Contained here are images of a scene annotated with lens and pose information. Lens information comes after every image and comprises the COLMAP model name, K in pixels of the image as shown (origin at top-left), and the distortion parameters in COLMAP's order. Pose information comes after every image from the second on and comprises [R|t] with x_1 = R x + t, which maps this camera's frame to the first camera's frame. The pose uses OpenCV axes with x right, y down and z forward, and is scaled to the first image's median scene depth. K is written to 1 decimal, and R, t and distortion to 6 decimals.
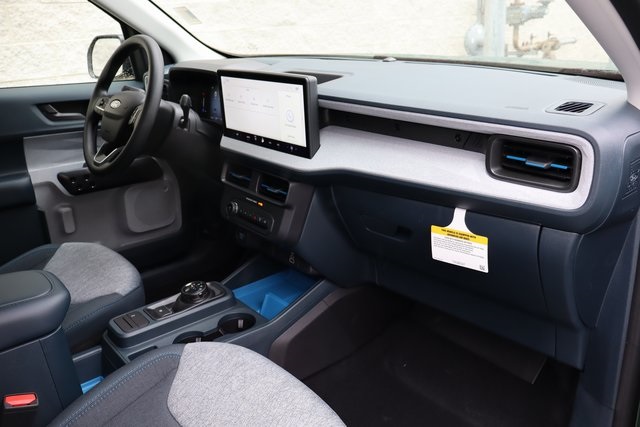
lens RADIAL K [[534.7, 0, 320.0], [0, 534.7, 213.5], [0, 0, 1]] dist [-0.000681, -0.005182]
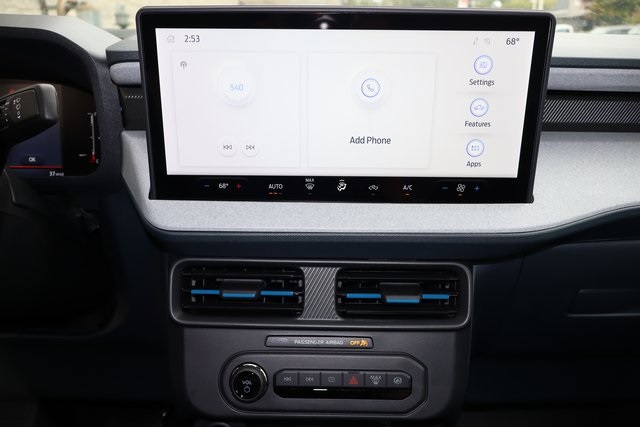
lens RADIAL K [[534.7, 0, 320.0], [0, 534.7, 213.5], [0, 0, 1]] dist [-0.000681, -0.005182]
pose [[0.653622, -0.185710, 0.733682, -0.397051], [0.232653, 0.971789, 0.038715, -0.130788], [-0.720174, 0.145389, 0.678389, 0.715540]]
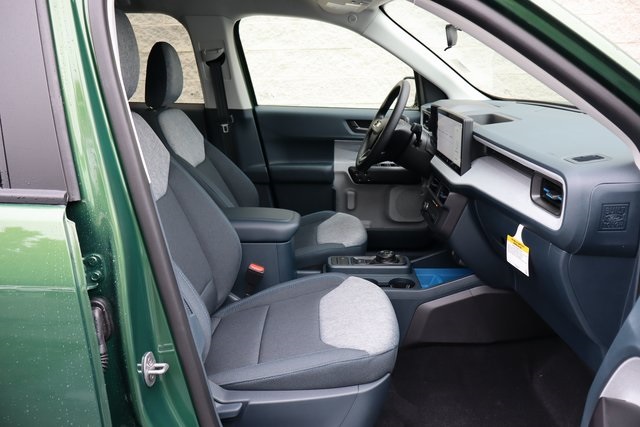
lens RADIAL K [[534.7, 0, 320.0], [0, 534.7, 213.5], [0, 0, 1]] dist [-0.000681, -0.005182]
pose [[0.759938, 0.208465, -0.615659, 0.502993], [-0.241685, 0.969888, 0.030086, 0.033317], [0.603392, 0.125932, 0.787438, -0.261127]]
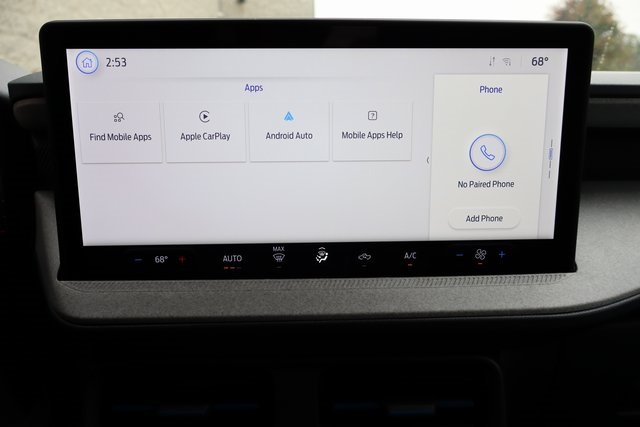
lens RADIAL K [[534.7, 0, 320.0], [0, 534.7, 213.5], [0, 0, 1]] dist [-0.000681, -0.005182]
pose [[0.618488, -0.103904, 0.778895, -0.321879], [0.256604, 0.963585, -0.075217, -0.131956], [-0.742716, 0.246389, 0.622628, 0.779646]]
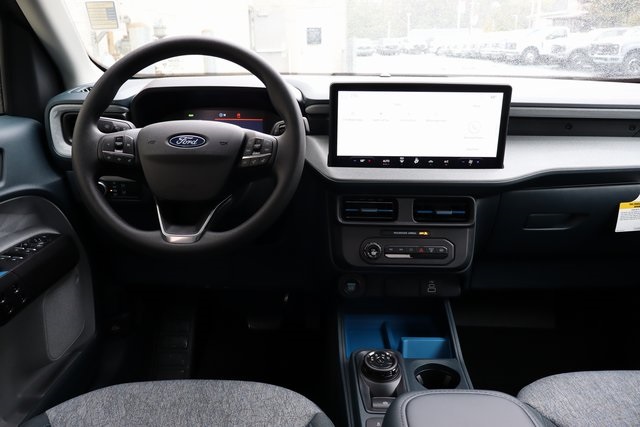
lens RADIAL K [[534.7, 0, 320.0], [0, 534.7, 213.5], [0, 0, 1]] dist [-0.000681, -0.005182]
pose [[0.652092, -0.186596, 0.734819, -0.835215], [0.232936, 0.971668, 0.040029, -0.119804], [-0.721469, 0.145064, 0.677082, 0.512854]]
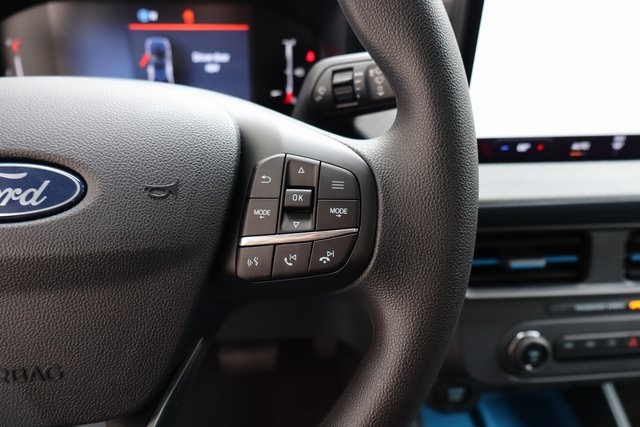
lens RADIAL K [[534.7, 0, 320.0], [0, 534.7, 213.5], [0, 0, 1]] dist [-0.000681, -0.005182]
pose [[0.568203, -0.379265, 0.730277, -0.486099], [0.244877, 0.925181, 0.289957, -0.240483], [-0.785609, 0.014074, 0.618564, 0.917375]]
